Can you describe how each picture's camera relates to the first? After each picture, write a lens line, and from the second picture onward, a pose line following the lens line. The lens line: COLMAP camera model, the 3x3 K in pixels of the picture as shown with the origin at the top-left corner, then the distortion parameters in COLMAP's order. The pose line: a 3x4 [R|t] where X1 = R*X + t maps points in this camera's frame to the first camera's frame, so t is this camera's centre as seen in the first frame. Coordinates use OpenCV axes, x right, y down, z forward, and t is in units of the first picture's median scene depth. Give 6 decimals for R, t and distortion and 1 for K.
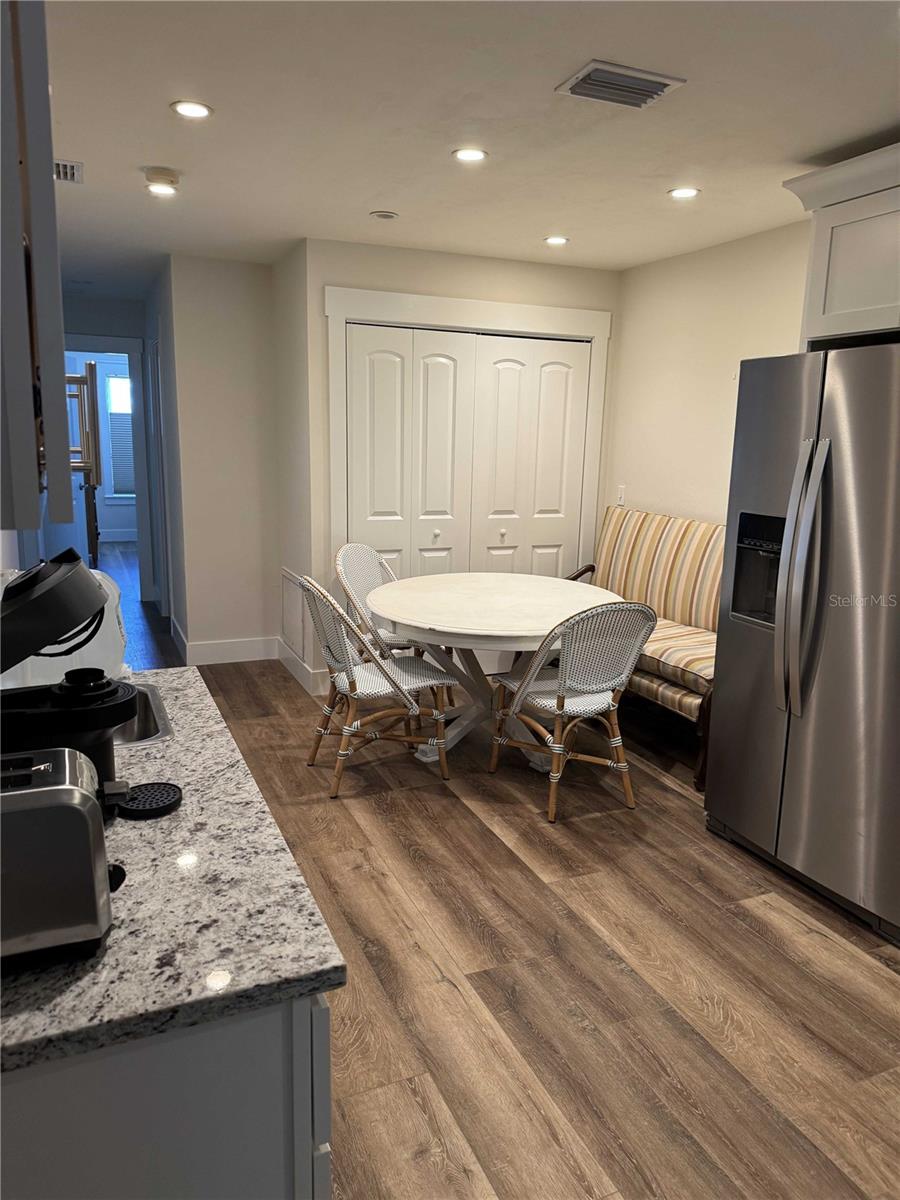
lens RADIAL K [[845.3, 0, 450.3], [0, 845.3, 599.9], [0, 0, 1]] dist [-0.001326, 0.000729]
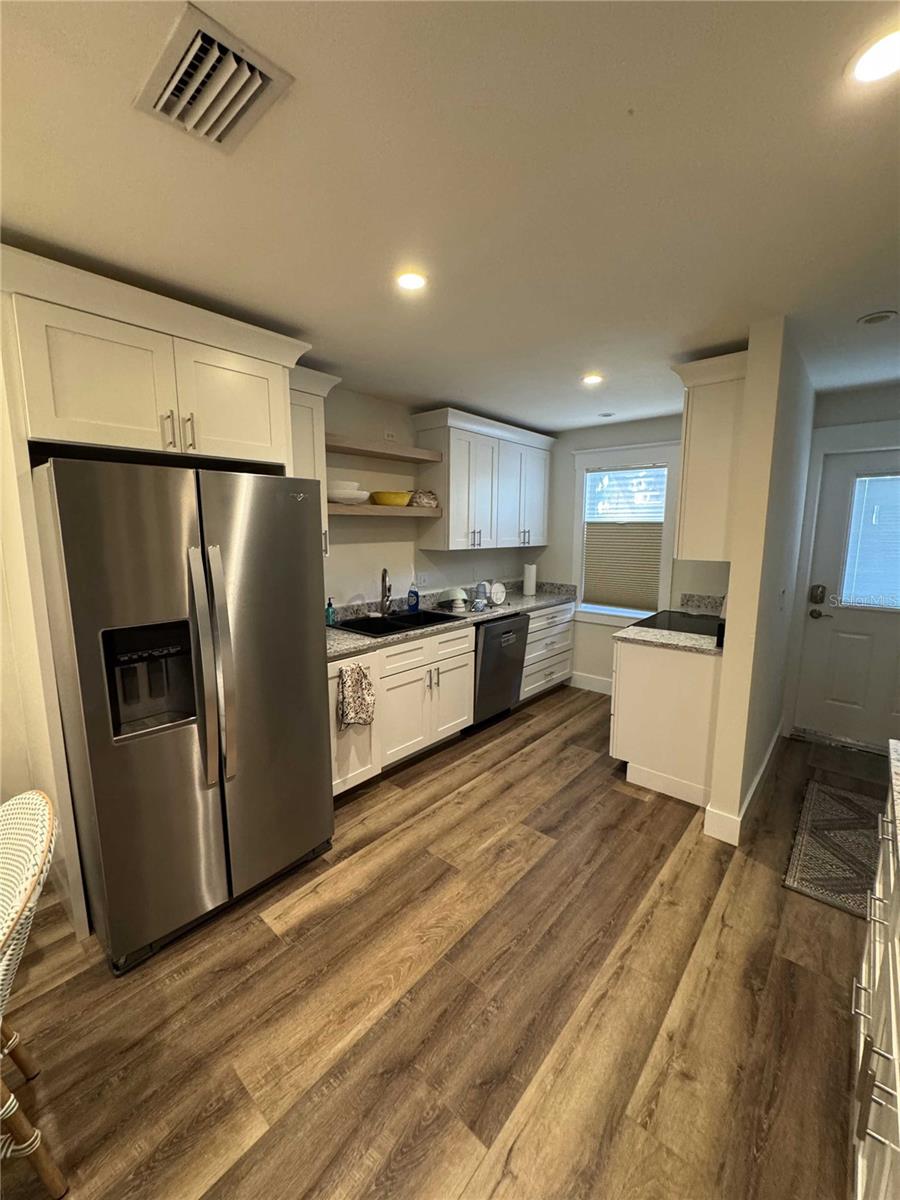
lens RADIAL K [[478.5, 0, 451.0], [0, 478.5, 597.4], [0, 0, 1]] dist [-0.000438, 0.000357]
pose [[-0.425227, -0.160504, 0.890742, -0.339054], [0.160462, 0.955191, 0.248720, -0.267132], [-0.890749, 0.248692, -0.380418, 1.112386]]
